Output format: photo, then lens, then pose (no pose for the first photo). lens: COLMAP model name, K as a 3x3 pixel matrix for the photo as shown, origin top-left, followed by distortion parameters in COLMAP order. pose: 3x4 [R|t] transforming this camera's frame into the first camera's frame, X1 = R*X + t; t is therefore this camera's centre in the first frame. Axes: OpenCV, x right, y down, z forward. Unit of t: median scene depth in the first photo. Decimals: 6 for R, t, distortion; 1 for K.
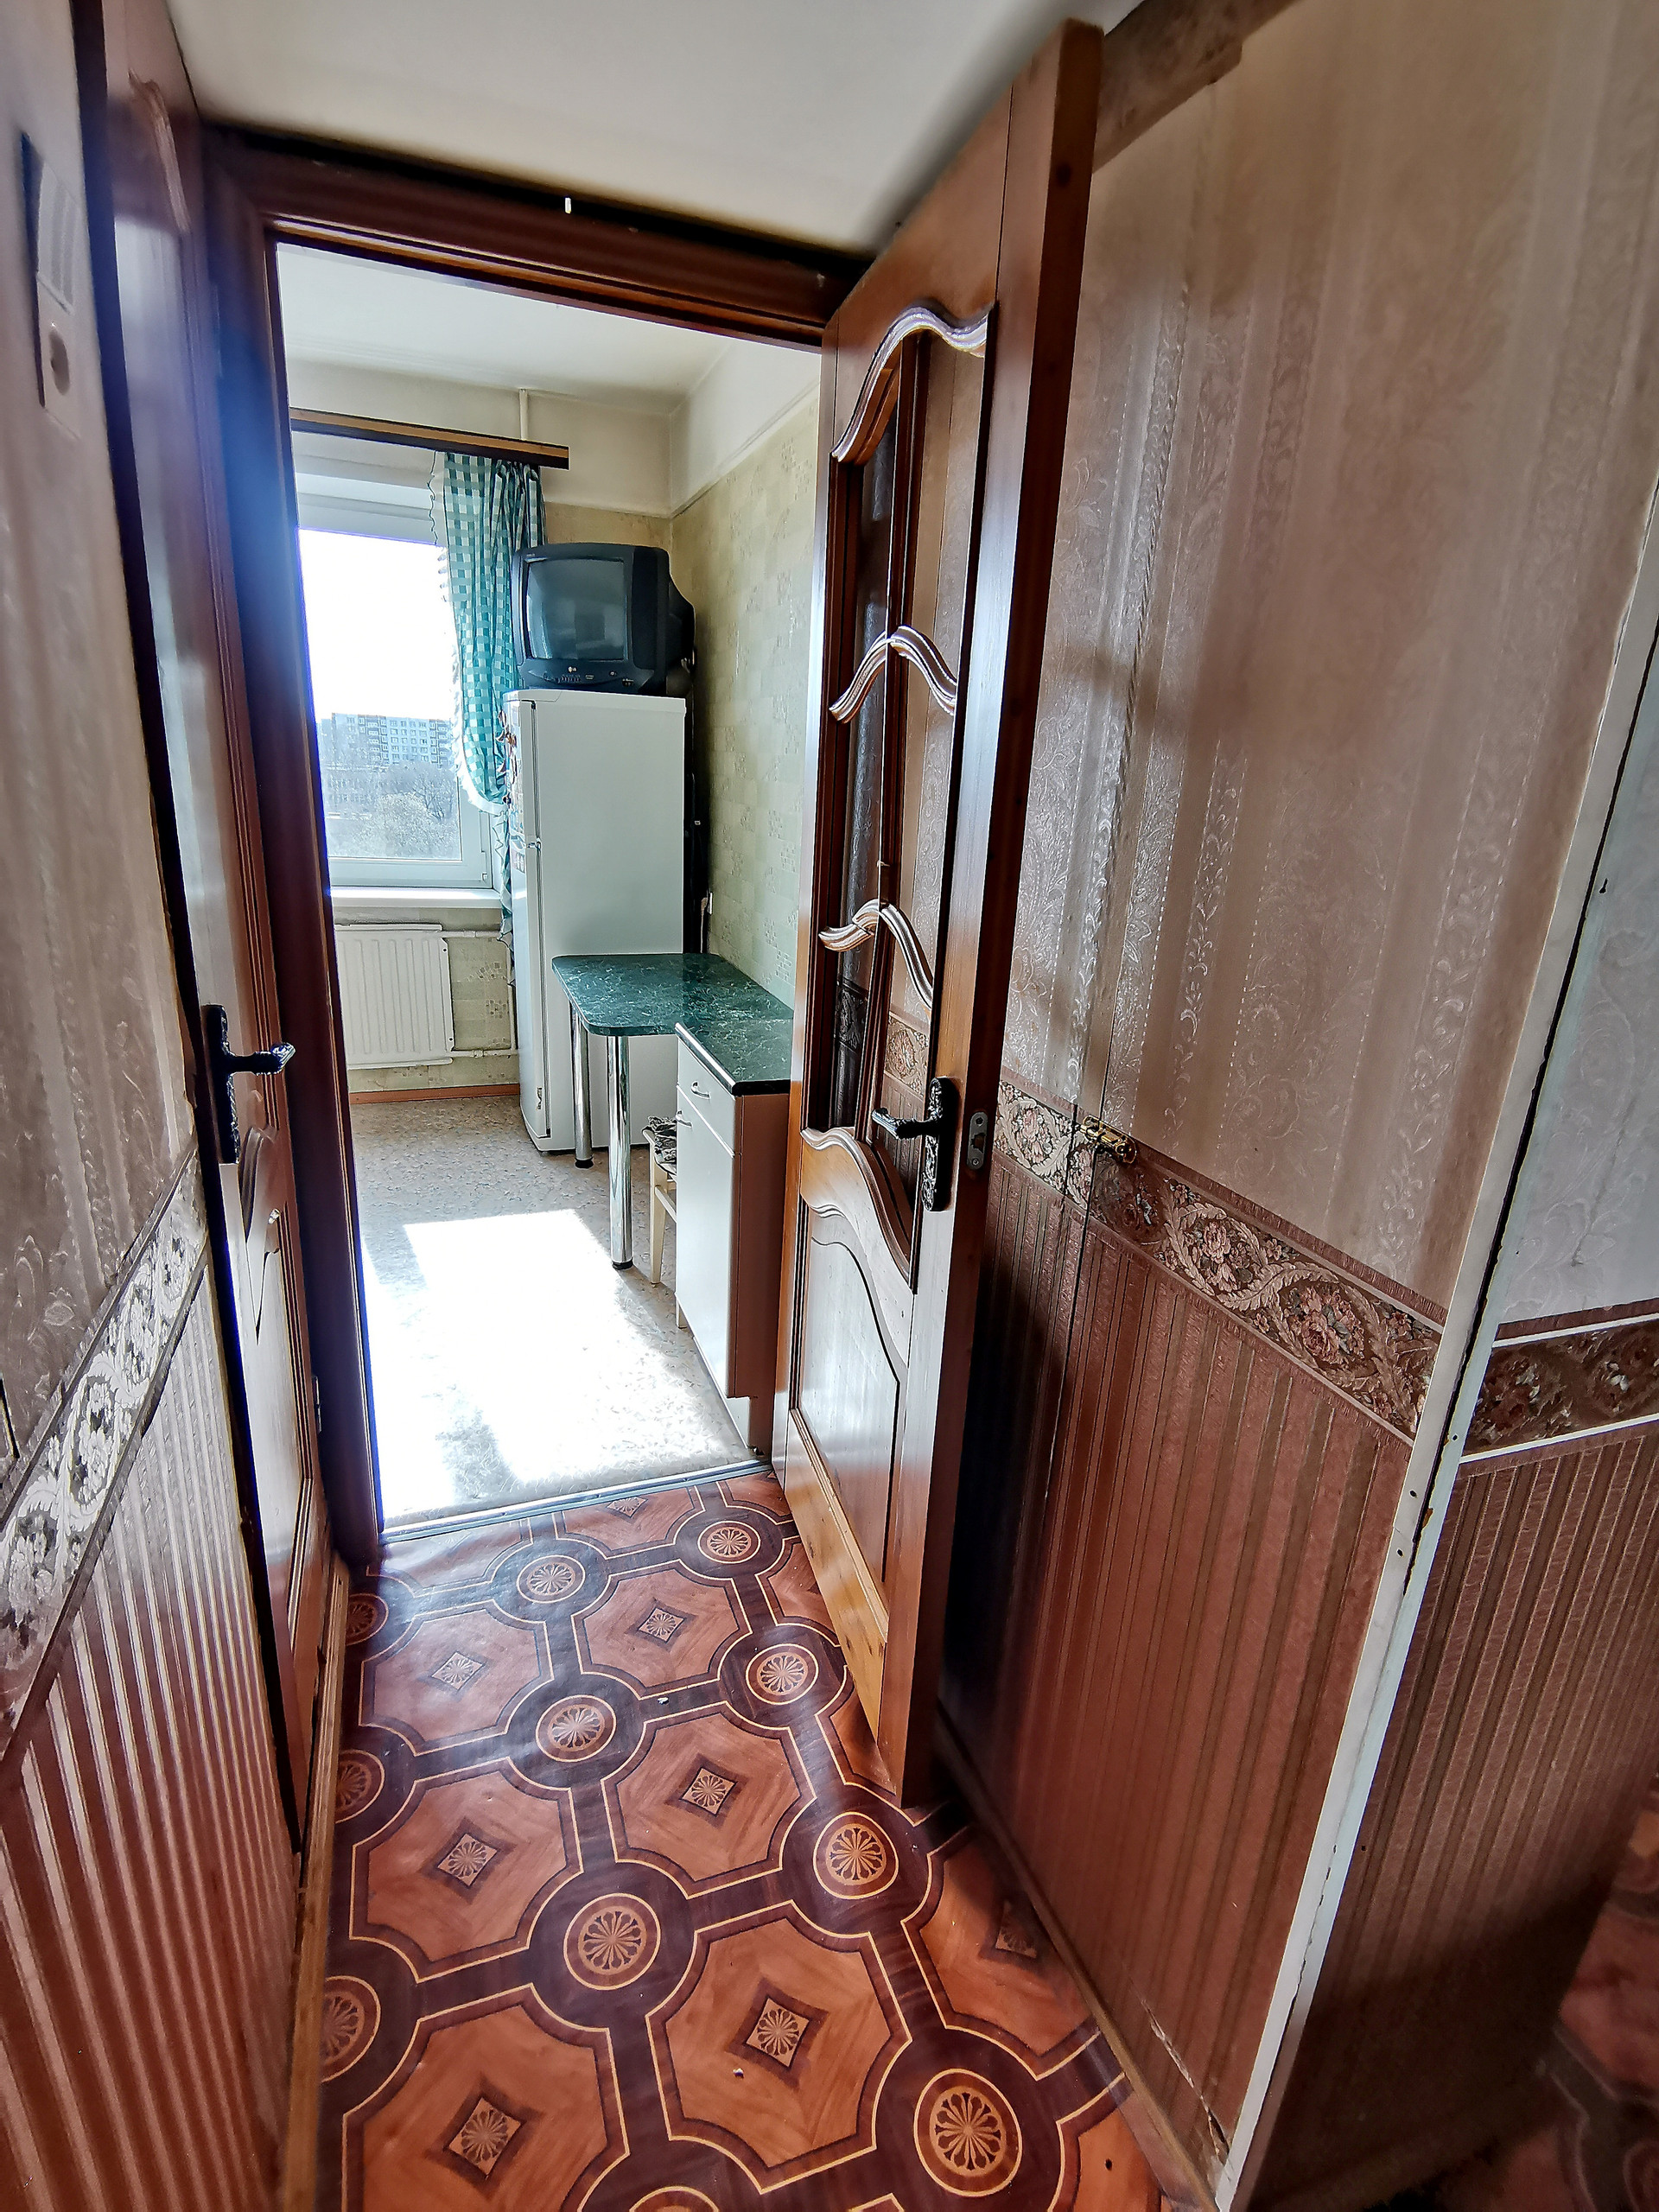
lens RADIAL K [[1103.4, 0, 834.0], [0, 1103.4, 1102.9], [0, 0, 1]] dist [0.000195, -0.003205]
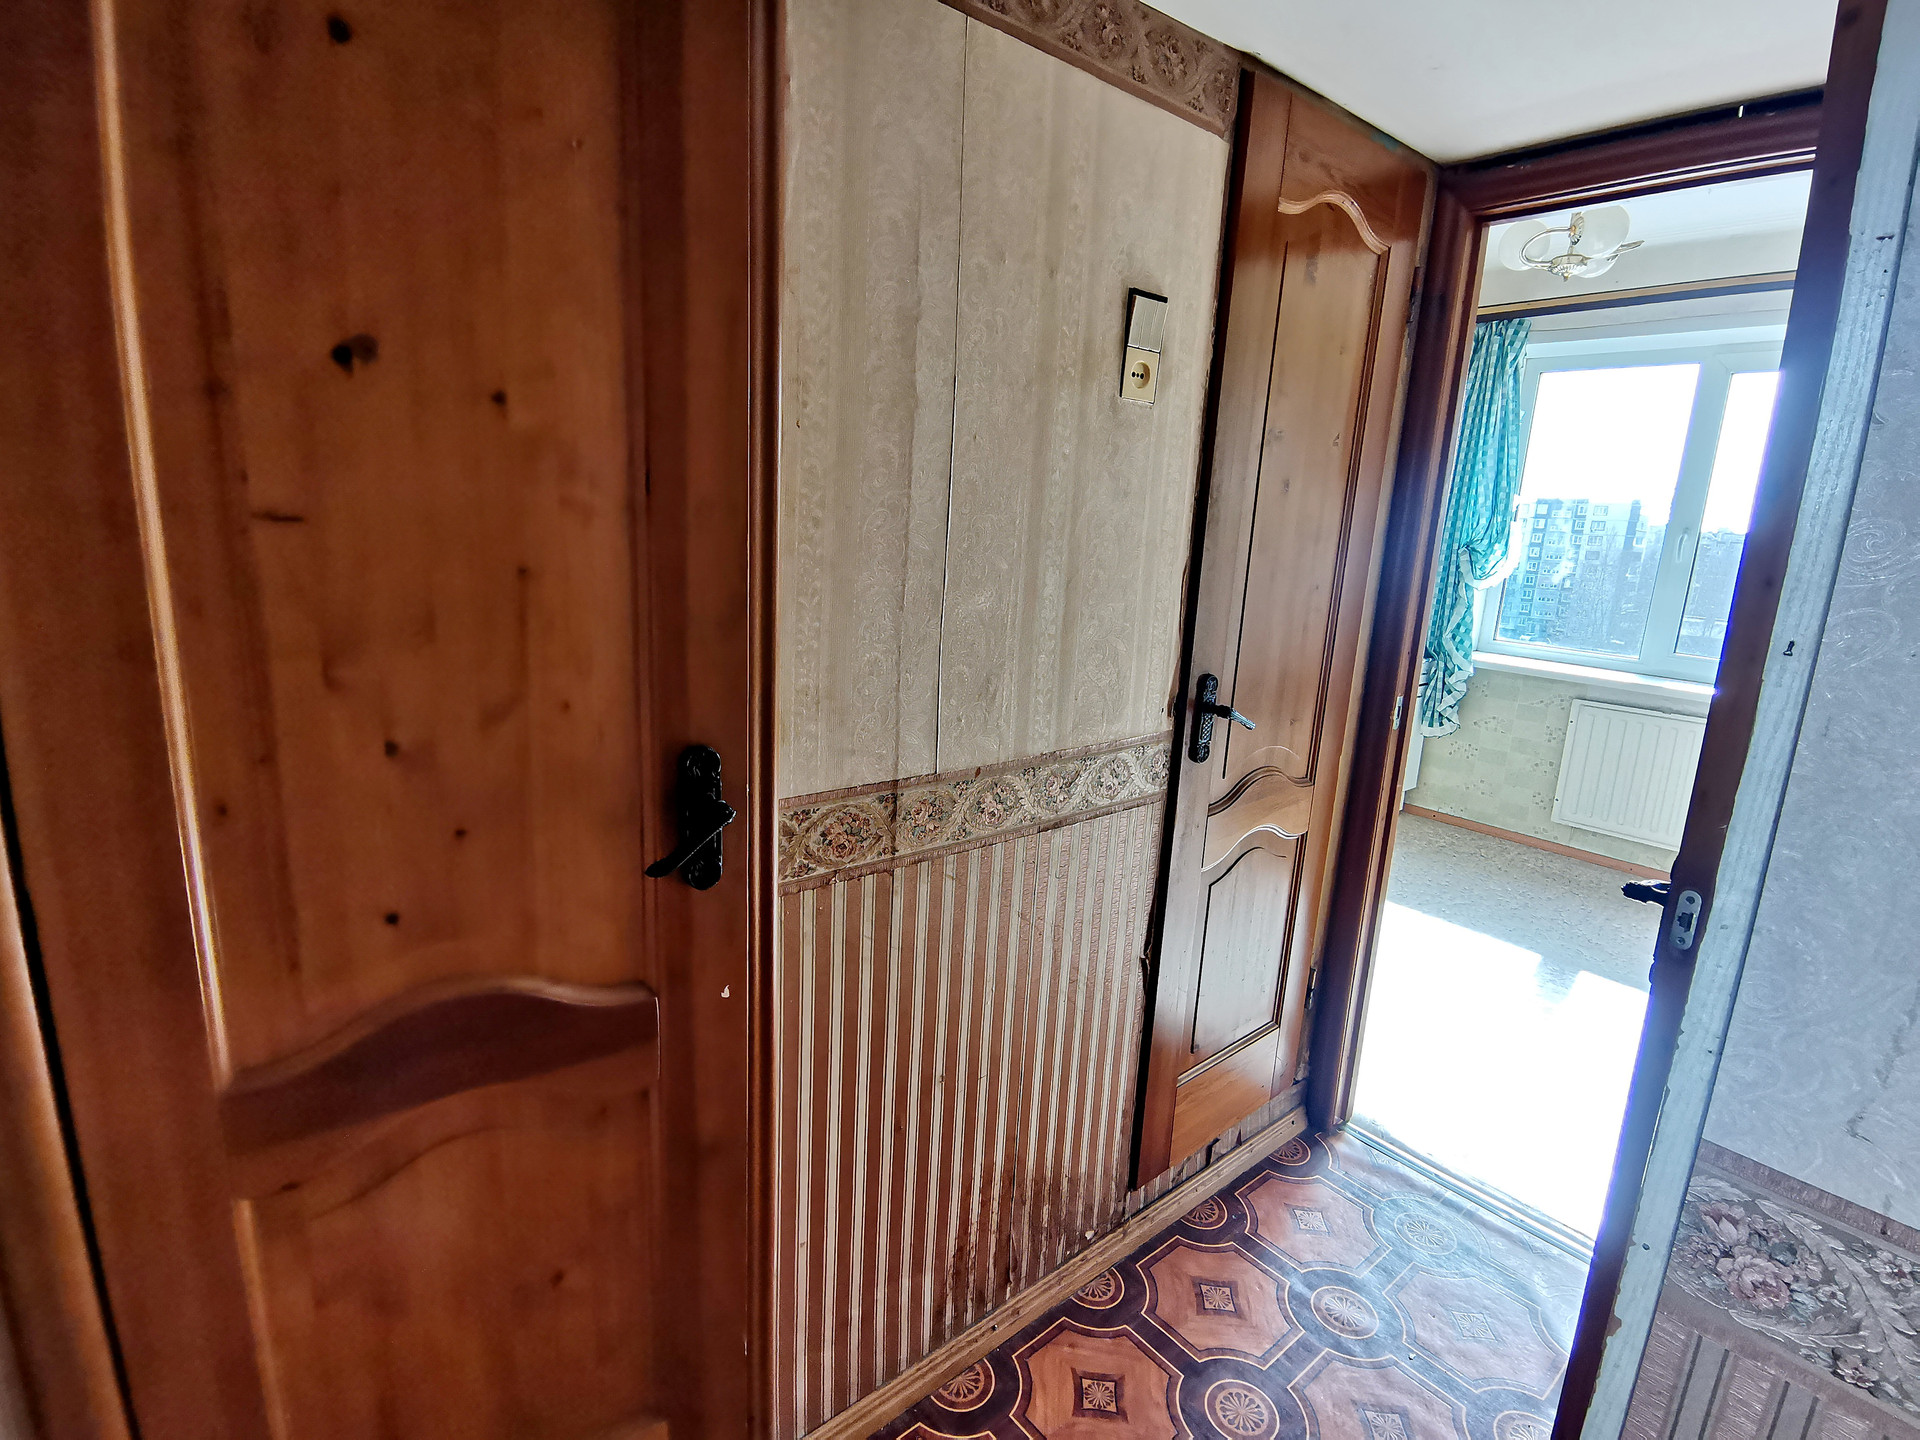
lens RADIAL K [[957.7, 0, 968.4], [0, 957.7, 708.4], [0, 0, 1]] dist [0.000195, -0.003205]
pose [[0.342231, 0.160887, -0.925739, 0.576631], [-0.325099, 0.944656, 0.043991, 0.031677], [0.881583, 0.285902, 0.375595, 0.055898]]
